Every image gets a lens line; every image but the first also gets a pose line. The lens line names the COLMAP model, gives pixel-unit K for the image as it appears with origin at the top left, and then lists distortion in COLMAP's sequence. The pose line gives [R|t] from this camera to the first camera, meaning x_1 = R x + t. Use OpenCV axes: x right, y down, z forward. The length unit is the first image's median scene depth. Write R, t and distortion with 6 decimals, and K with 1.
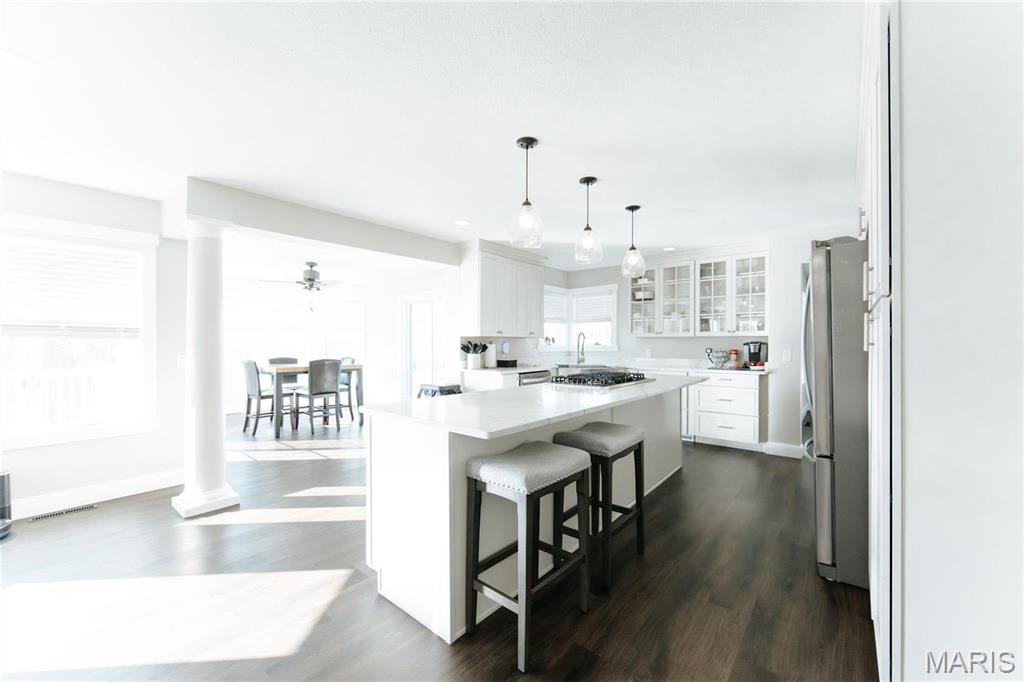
lens RADIAL K [[406.9, 0, 516.4], [0, 406.9, 350.6], [0, 0, 1]] dist [-0.001724, -0.000049]
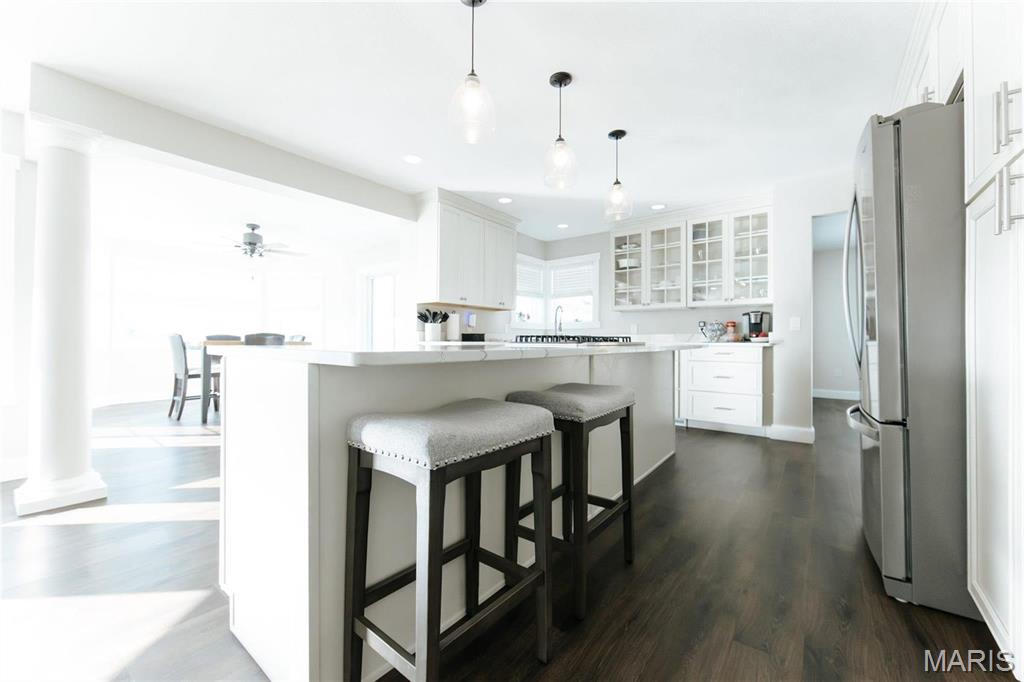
lens RADIAL K [[407.1, 0, 509.0], [0, 407.1, 343.7], [0, 0, 1]] dist [-0.004218, -0.000546]
pose [[0.999736, 0.004492, 0.022529, 0.040494], [-0.004260, 0.999937, -0.010361, 0.063840], [-0.022574, 0.010262, 0.999693, 0.150961]]
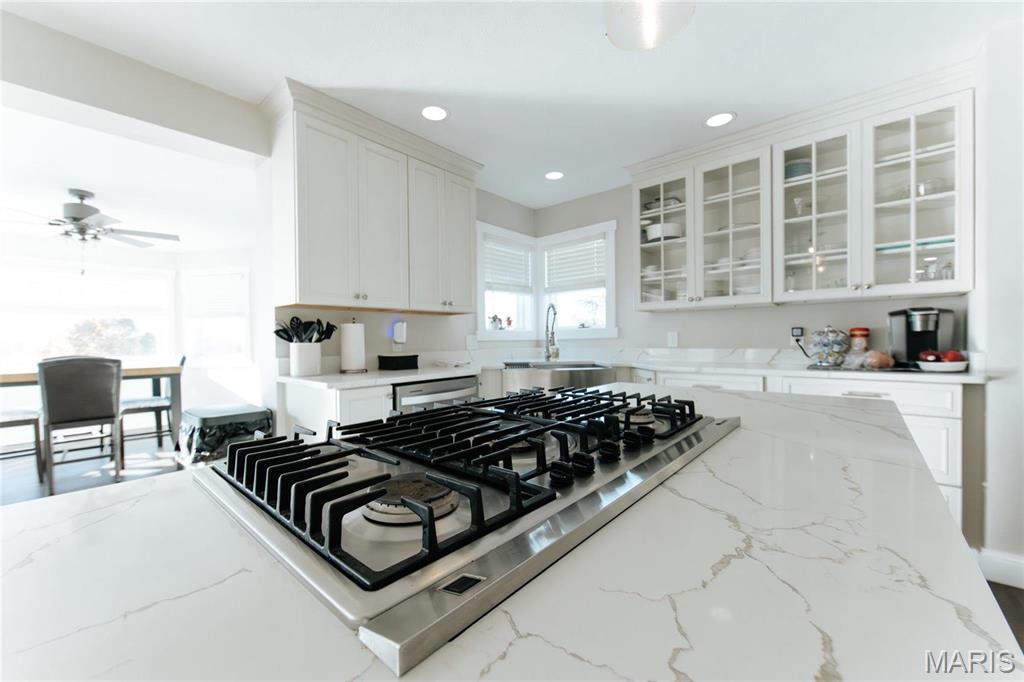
lens RADIAL K [[406.9, 0, 516.4], [0, 406.9, 350.6], [0, 0, 1]] dist [-0.001724, -0.000049]
pose [[0.999737, -0.012804, -0.019044, 0.161861], [0.013005, 0.999861, 0.010446, 0.016164], [0.018908, -0.010691, 0.999764, 0.584707]]
